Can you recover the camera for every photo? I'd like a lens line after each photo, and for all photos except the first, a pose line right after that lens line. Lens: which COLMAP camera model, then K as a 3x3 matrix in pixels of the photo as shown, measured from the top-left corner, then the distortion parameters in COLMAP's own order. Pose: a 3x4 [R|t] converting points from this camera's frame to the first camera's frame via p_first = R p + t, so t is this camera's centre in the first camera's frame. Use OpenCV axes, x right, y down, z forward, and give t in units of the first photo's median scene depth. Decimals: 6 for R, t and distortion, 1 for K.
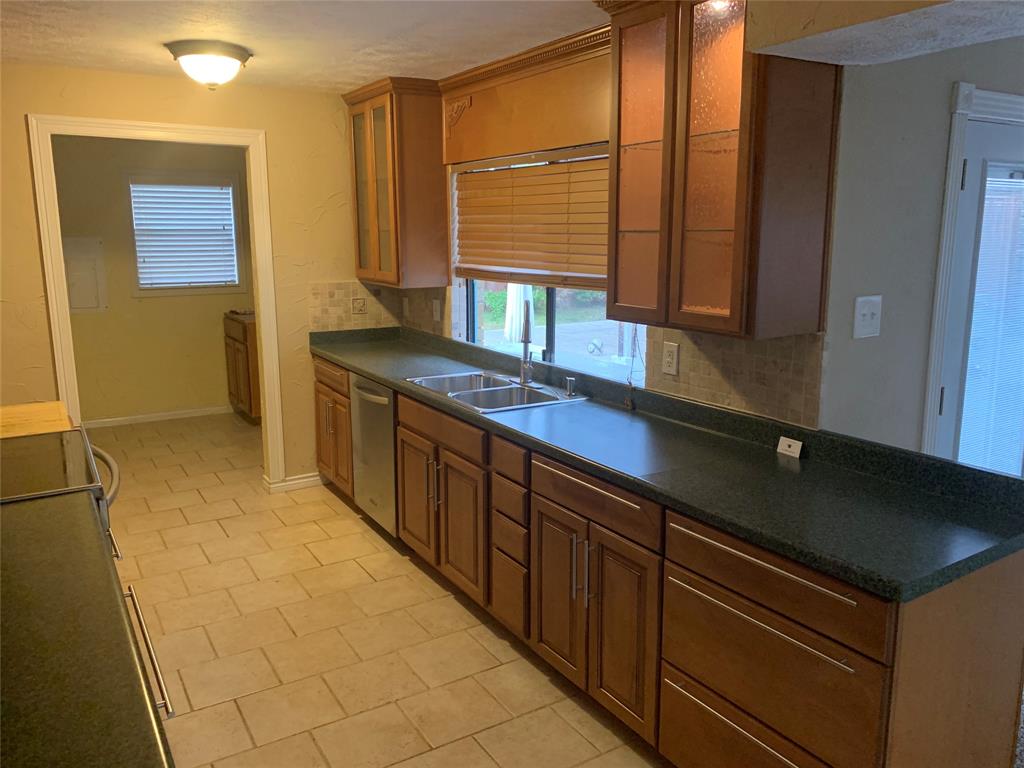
lens RADIAL K [[778.8, 0, 519.1], [0, 778.8, 367.0], [0, 0, 1]] dist [0.031472, -0.044782]
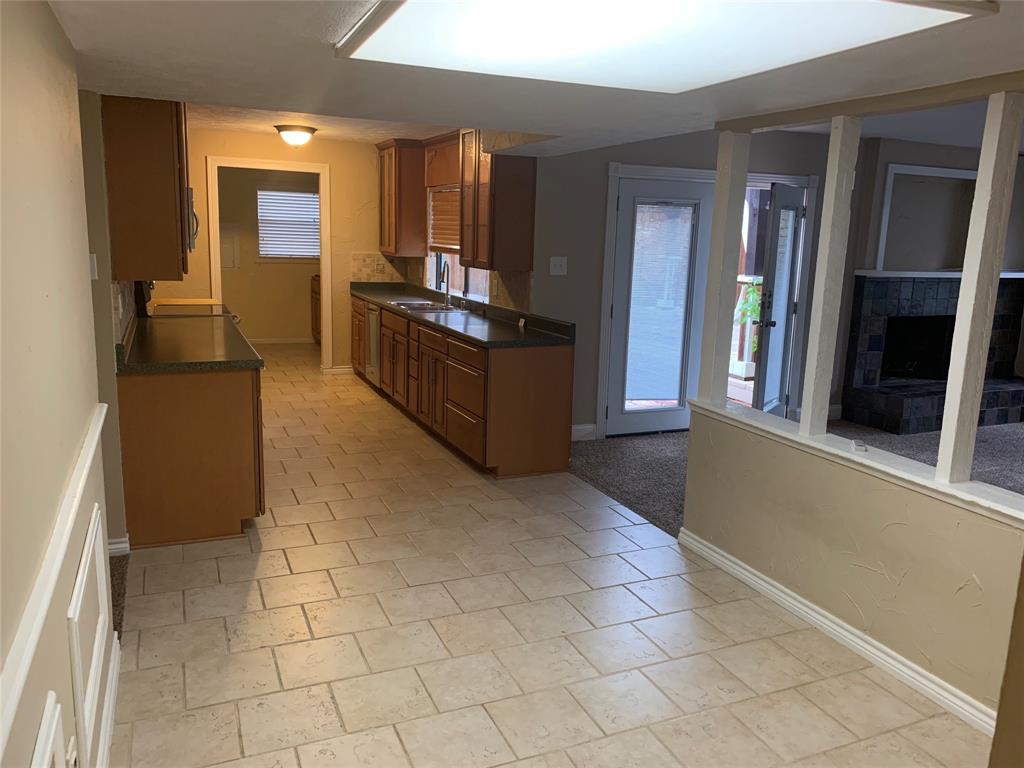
lens RADIAL K [[778.8, 0, 512.4], [0, 778.8, 374.0], [0, 0, 1]] dist [0.031472, -0.044782]
pose [[0.988288, 0.060639, -0.140033, 0.355395], [-0.060147, 0.998159, 0.007749, 0.130282], [0.140246, 0.000764, 0.990116, -0.682384]]
